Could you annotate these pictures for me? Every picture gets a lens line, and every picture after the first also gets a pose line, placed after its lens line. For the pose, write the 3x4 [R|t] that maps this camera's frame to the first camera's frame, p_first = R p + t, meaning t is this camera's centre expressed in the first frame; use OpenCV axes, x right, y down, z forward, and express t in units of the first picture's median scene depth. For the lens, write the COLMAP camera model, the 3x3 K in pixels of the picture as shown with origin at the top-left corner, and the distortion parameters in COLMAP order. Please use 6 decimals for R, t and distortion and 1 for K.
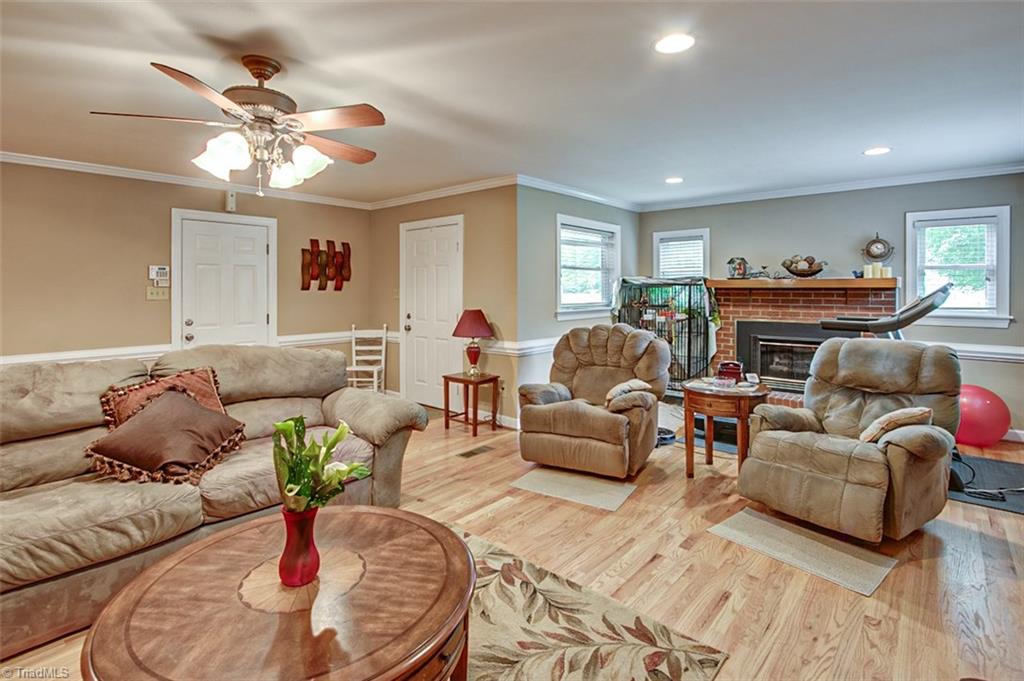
lens RADIAL K [[493.2, 0, 508.4], [0, 493.2, 290.6], [0, 0, 1]] dist [-0.006420, -0.000556]
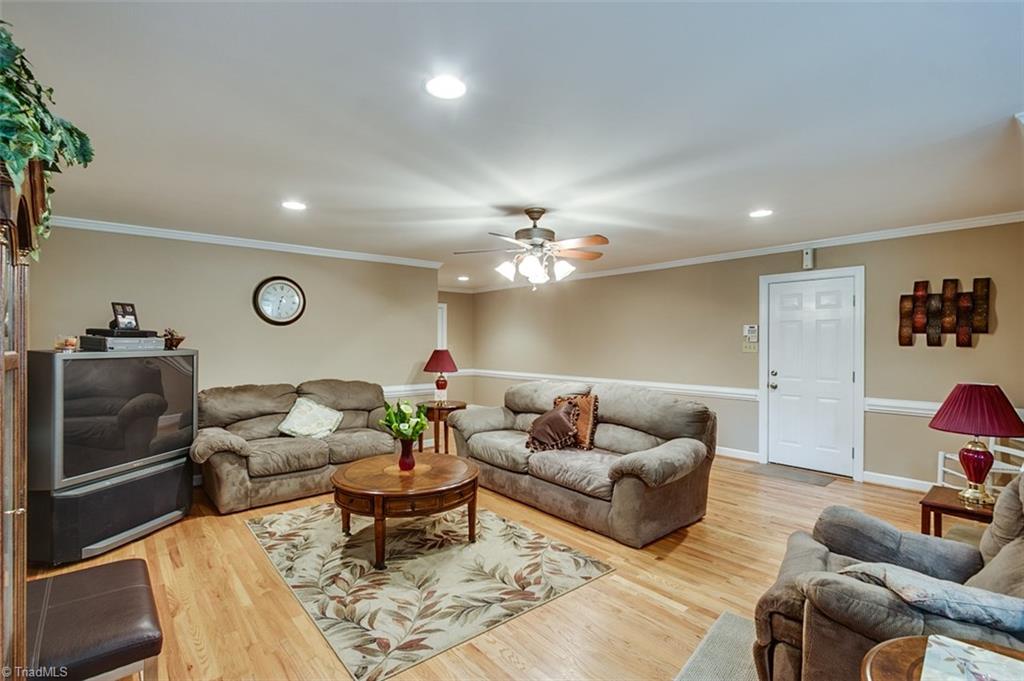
lens RADIAL K [[478.9, 0, 511.7], [0, 478.9, 344.0], [0, 0, 1]] dist [-0.000731, -0.000340]
pose [[-0.145737, 0.006440, -0.989302, 1.110390], [-0.000859, 0.999978, 0.006636, -0.020329], [0.989323, 0.001817, -0.145728, 1.142667]]
